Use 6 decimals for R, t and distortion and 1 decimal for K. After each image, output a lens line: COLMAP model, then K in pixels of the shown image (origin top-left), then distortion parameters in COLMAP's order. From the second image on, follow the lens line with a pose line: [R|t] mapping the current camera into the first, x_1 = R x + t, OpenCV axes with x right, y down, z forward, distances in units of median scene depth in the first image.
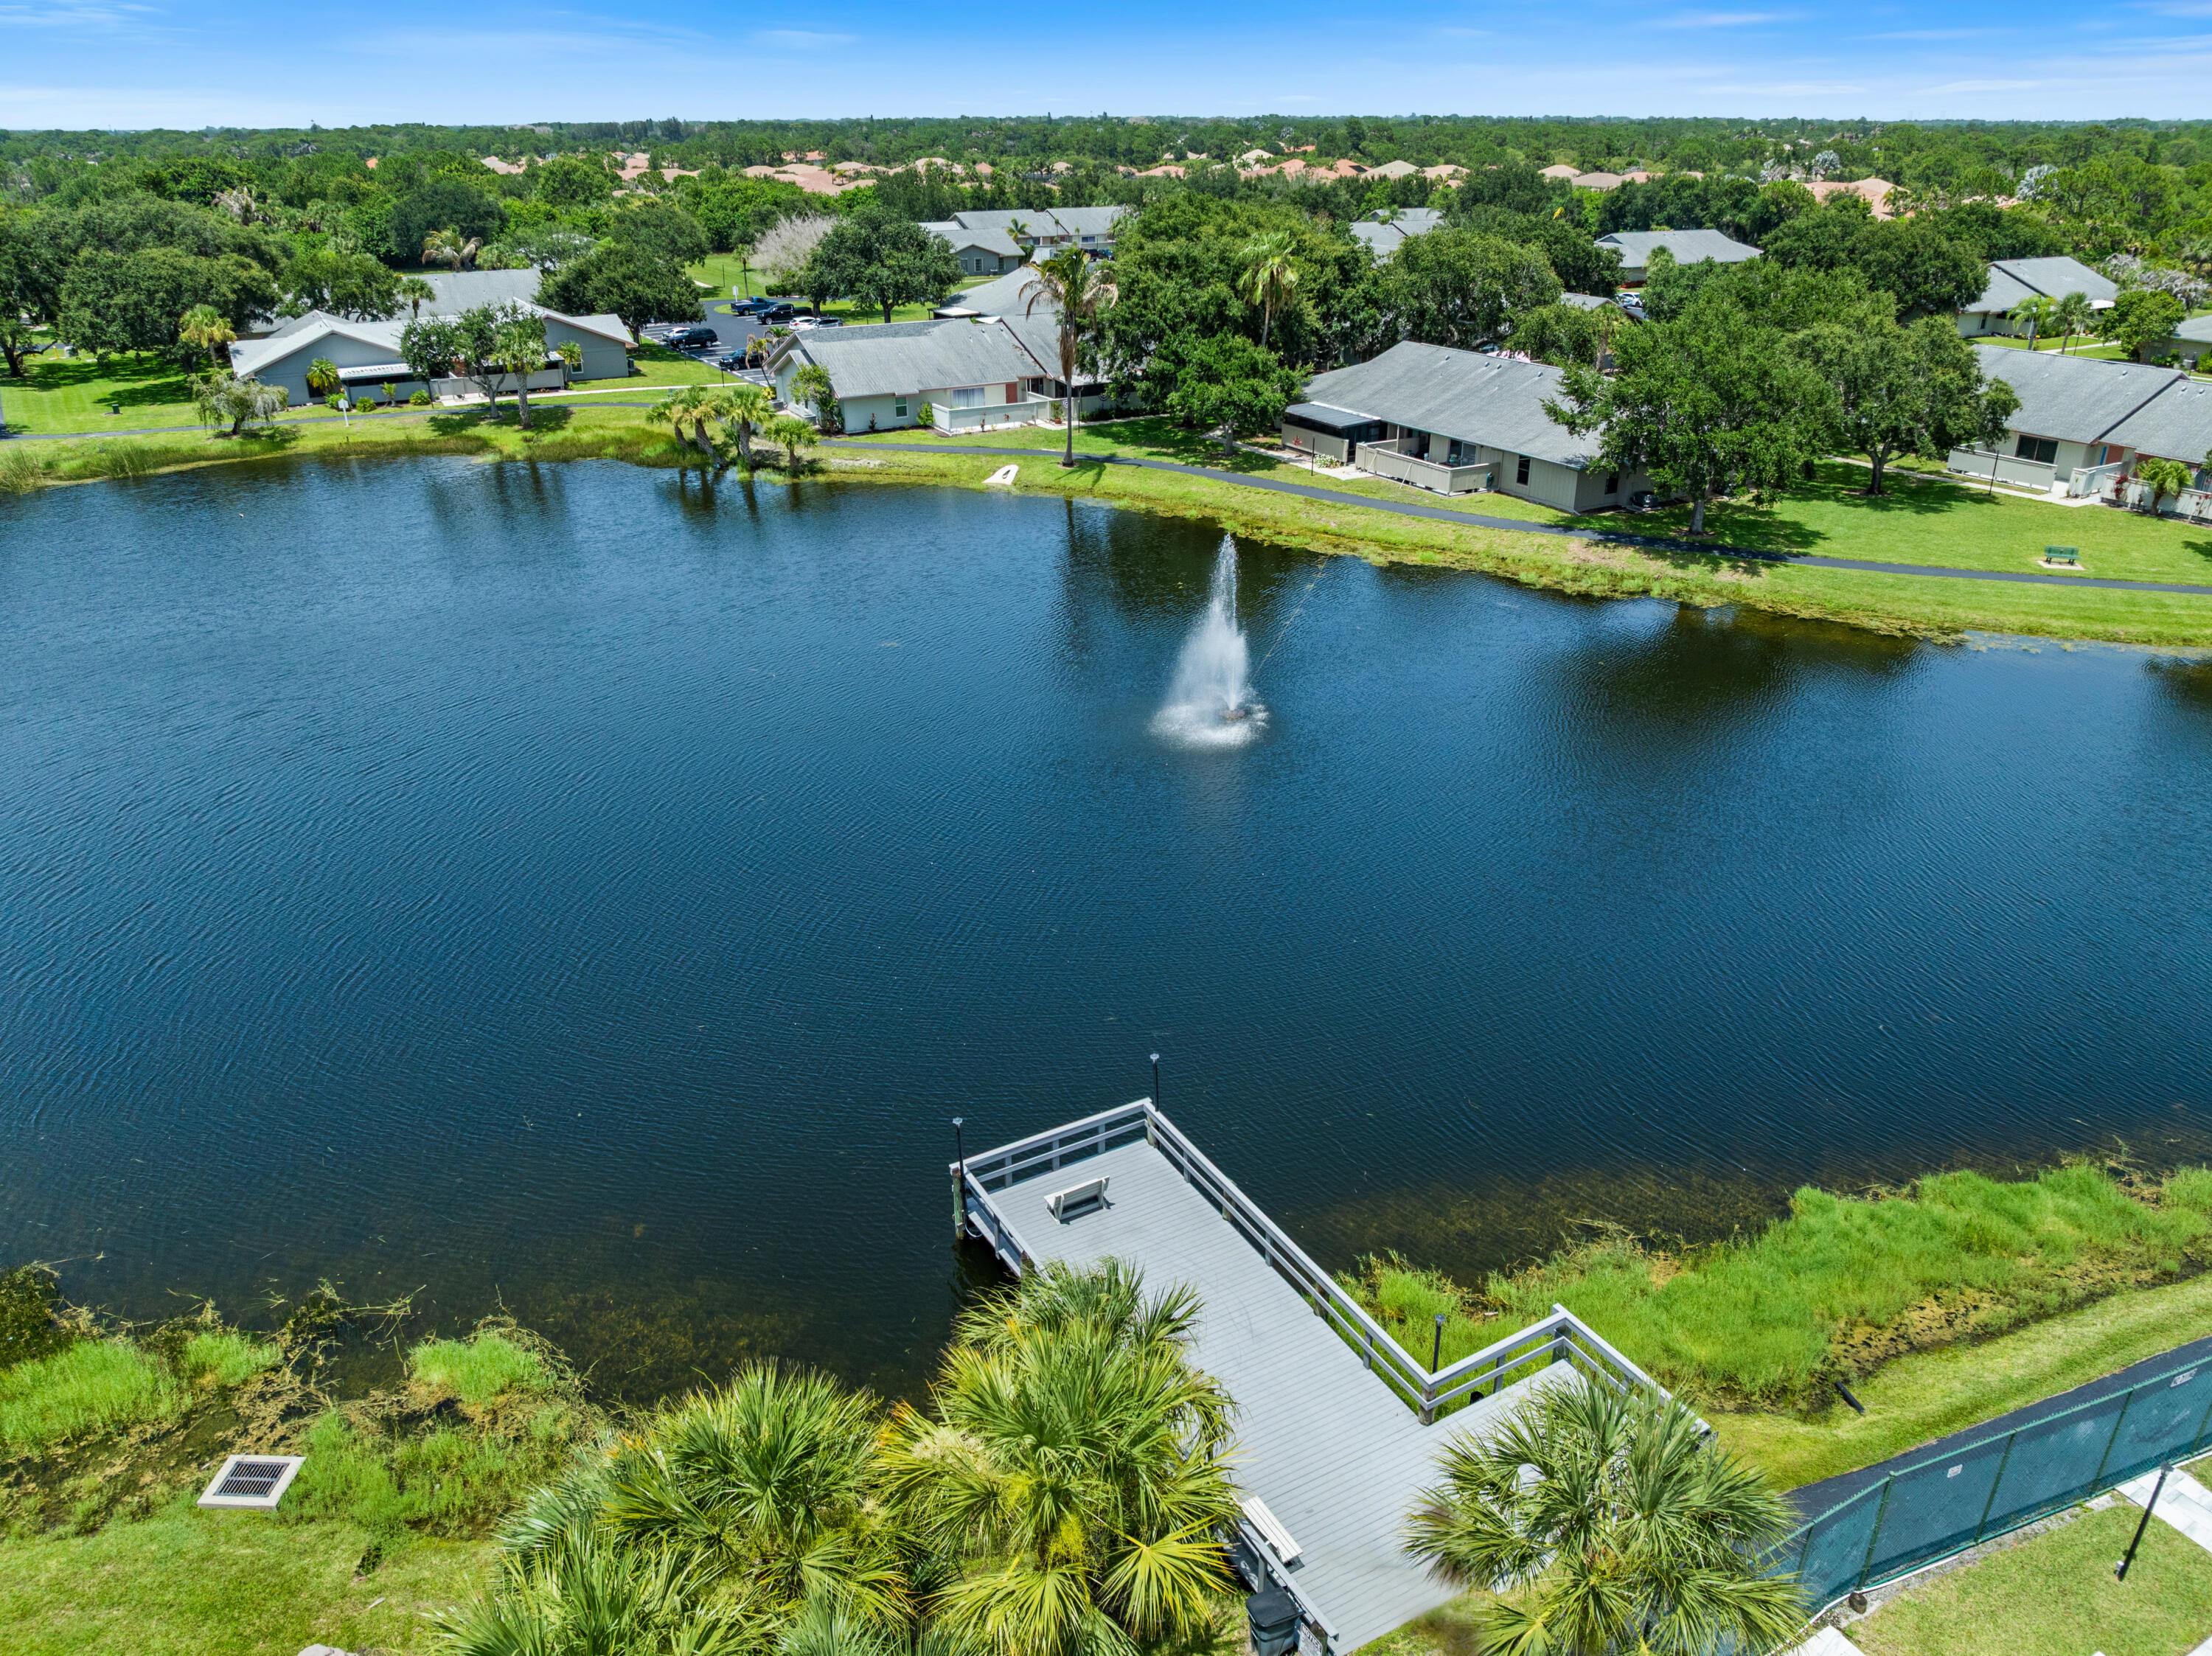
lens RADIAL K [[1566.2, 0, 1106.0], [0, 1566.2, 828.0], [0, 0, 1]] dist [-0.046386, -0.003033]
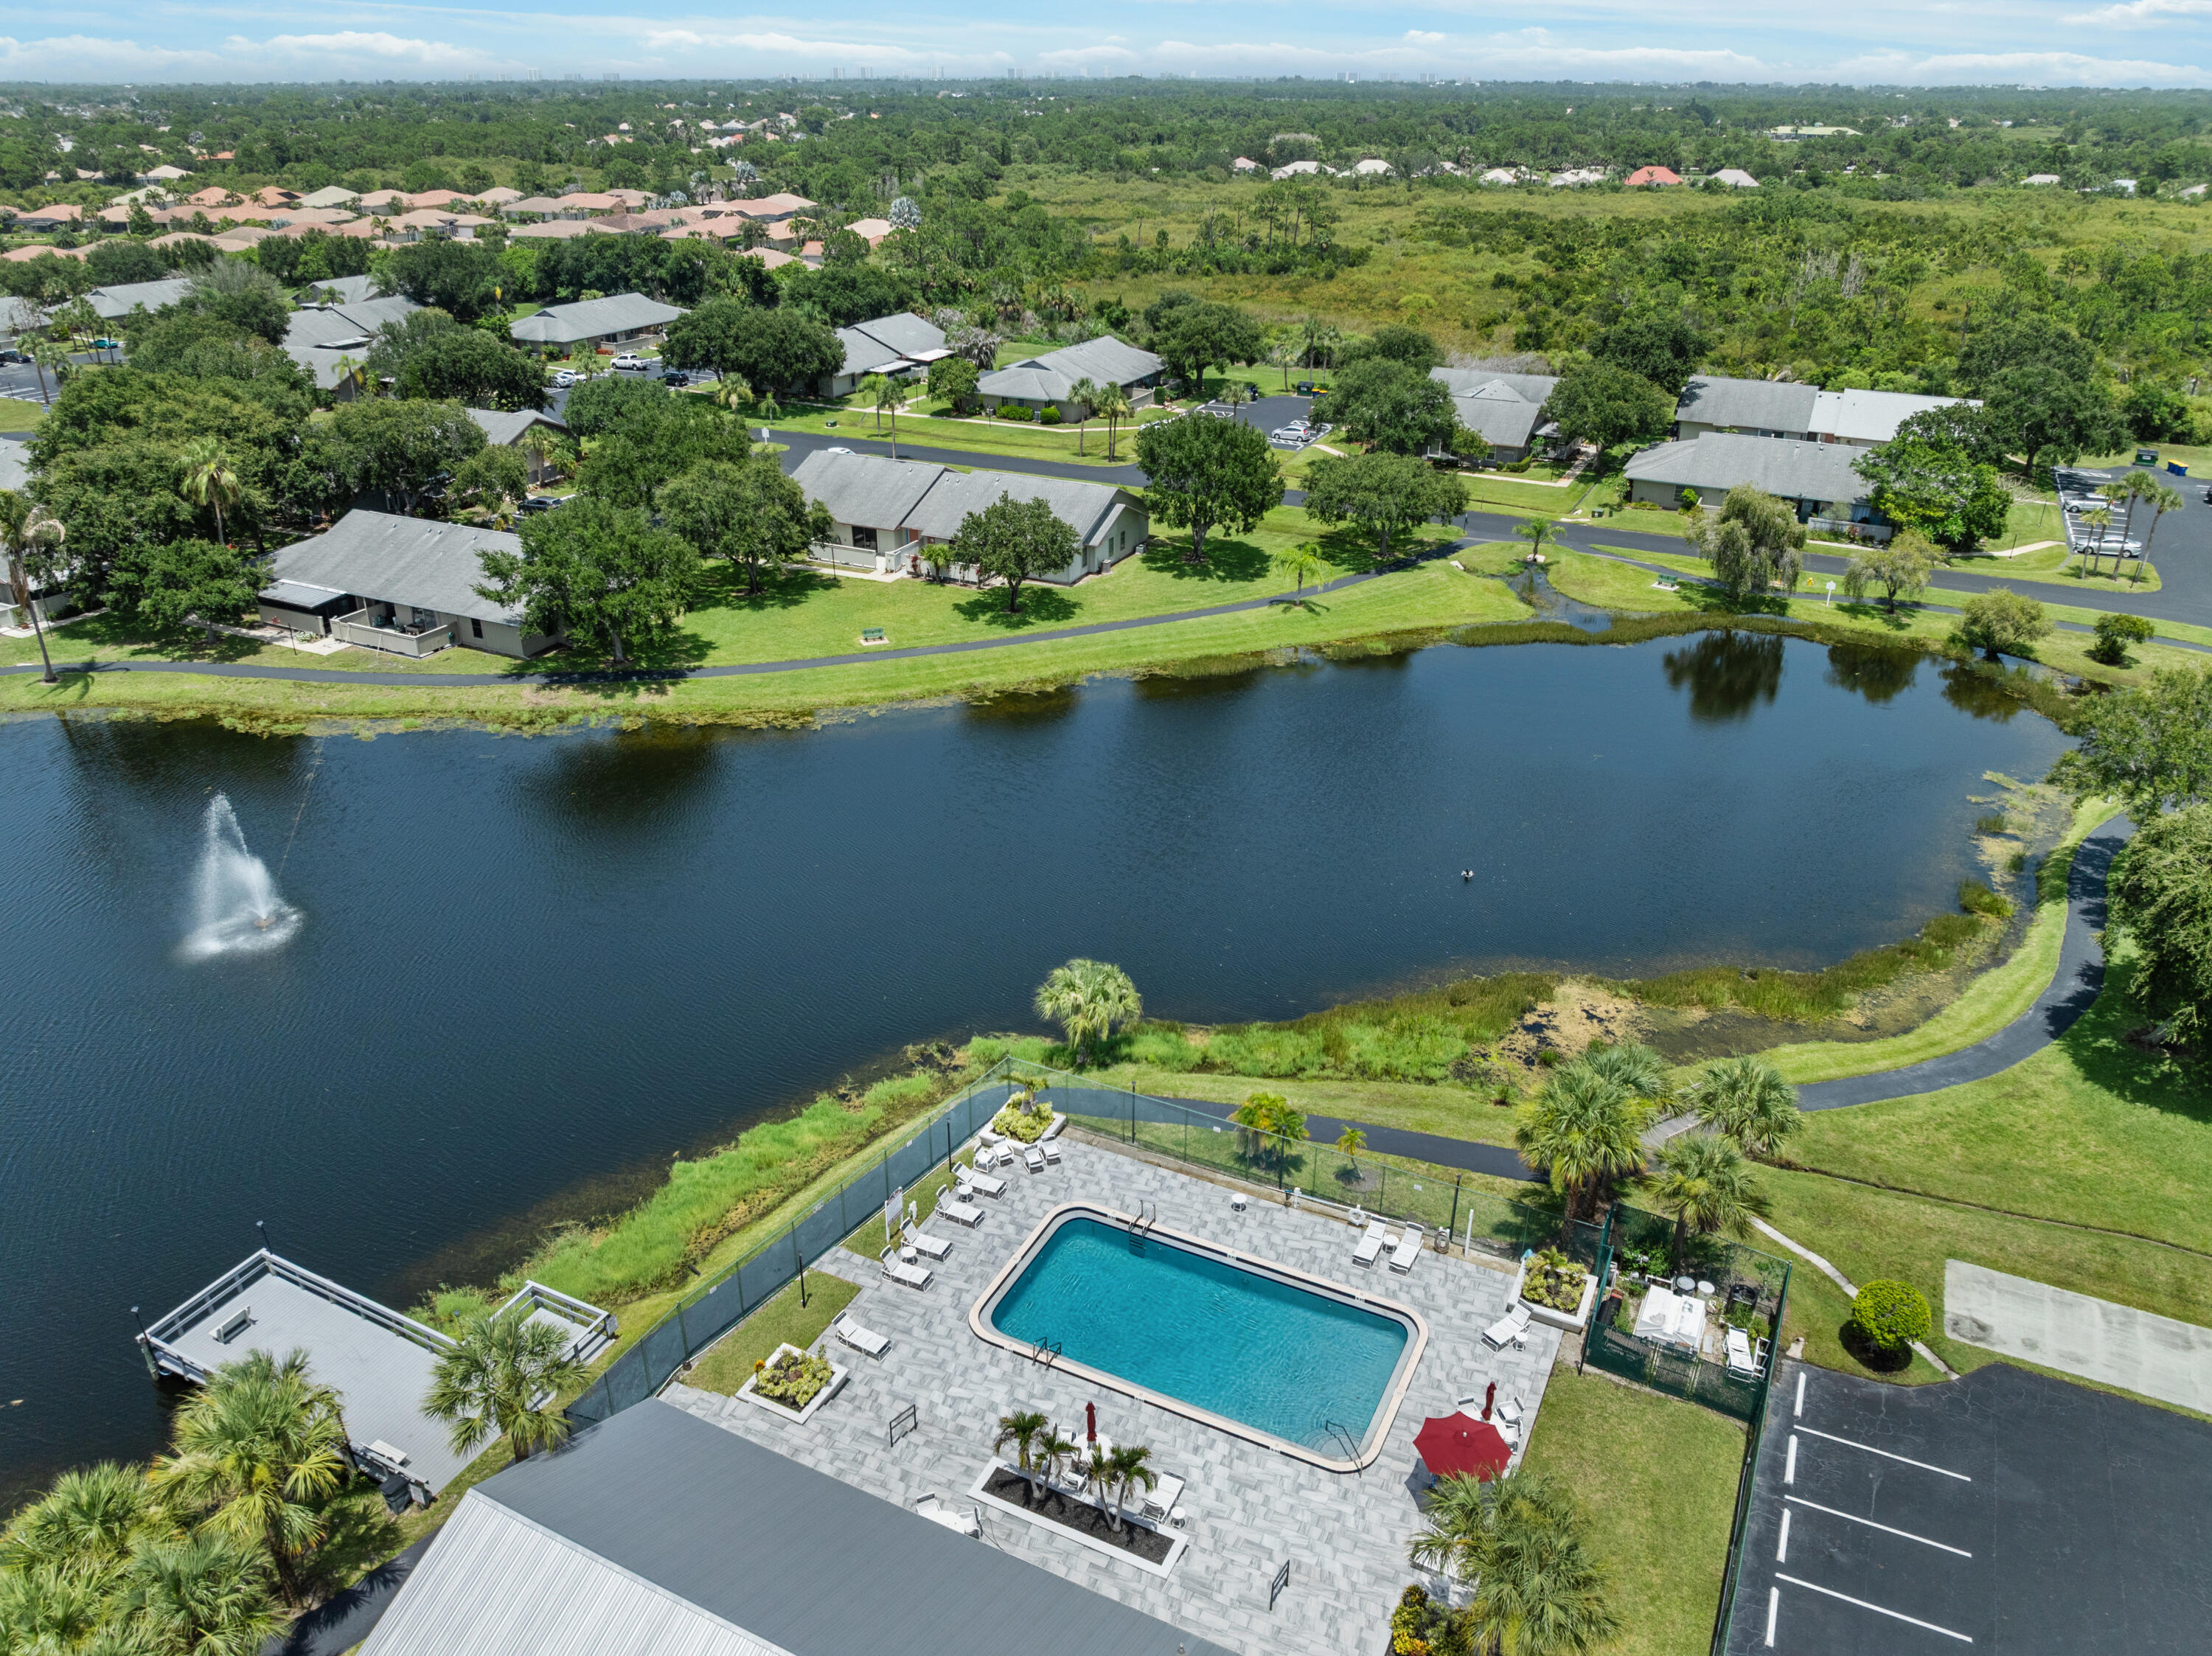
lens RADIAL K [[1566.2, 0, 1091.3], [0, 1566.2, 823.5], [0, 0, 1]] dist [-0.055431, 0.035637]
pose [[0.829865, -0.236805, 0.505220, 0.013830], [0.227734, 0.970369, 0.080757, -0.068876], [-0.509373, 0.048038, 0.859204, -0.301970]]
